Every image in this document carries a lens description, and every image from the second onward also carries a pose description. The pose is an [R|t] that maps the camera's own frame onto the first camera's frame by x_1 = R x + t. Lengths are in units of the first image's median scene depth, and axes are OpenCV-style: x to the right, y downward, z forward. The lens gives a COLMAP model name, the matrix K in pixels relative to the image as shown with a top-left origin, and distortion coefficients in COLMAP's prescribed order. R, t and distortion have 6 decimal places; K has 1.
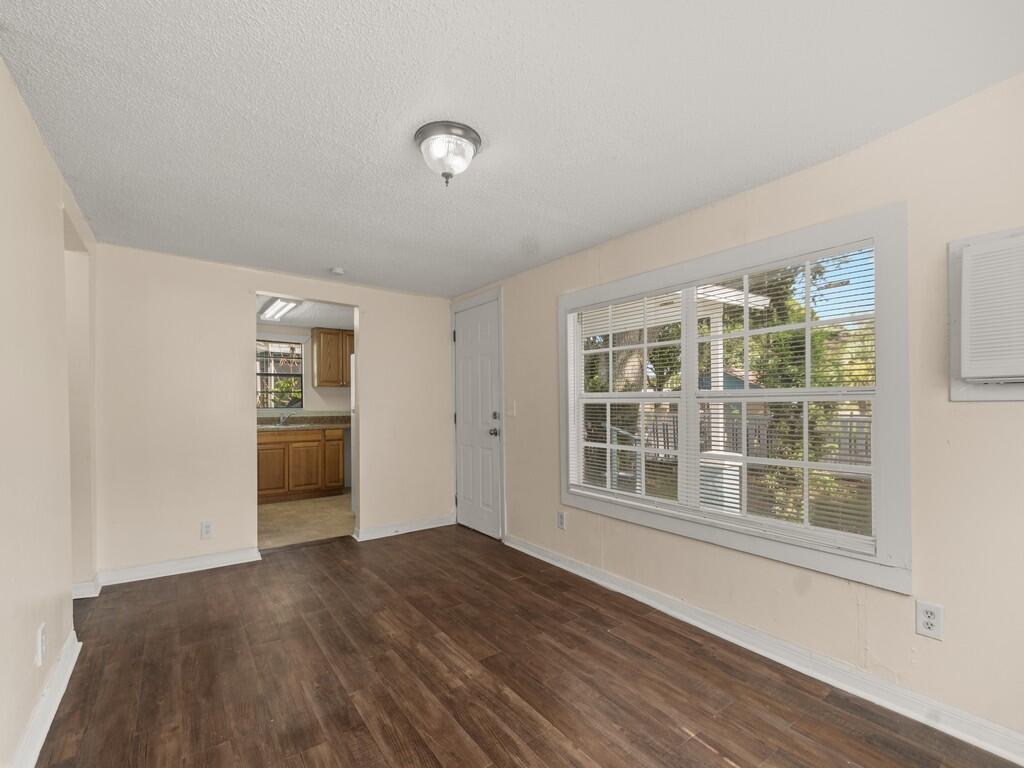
lens RADIAL K [[450.6, 0, 488.8], [0, 450.6, 405.4], [0, 0, 1]] dist [0.010052, -0.000937]
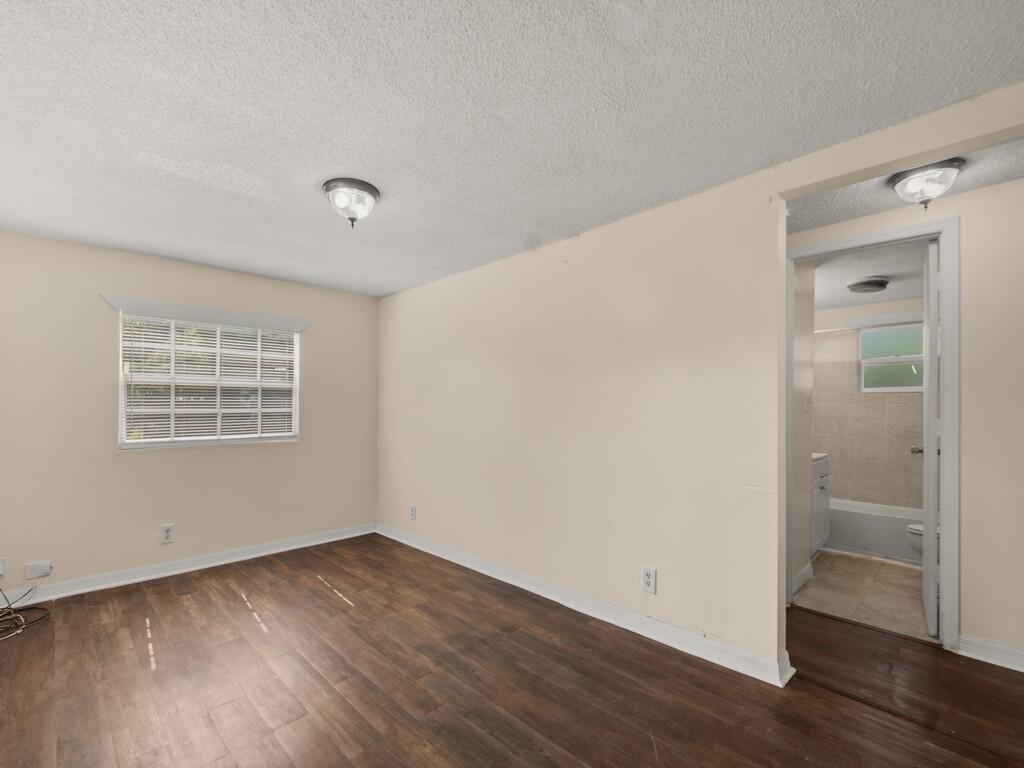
lens RADIAL K [[450.6, 0, 488.8], [0, 450.6, 405.4], [0, 0, 1]] dist [0.010052, -0.000937]
pose [[-0.987188, -0.002620, -0.159540, -0.212535], [-0.001442, 0.999971, -0.007495, -0.003423], [0.159555, -0.007169, -0.987163, 1.837992]]
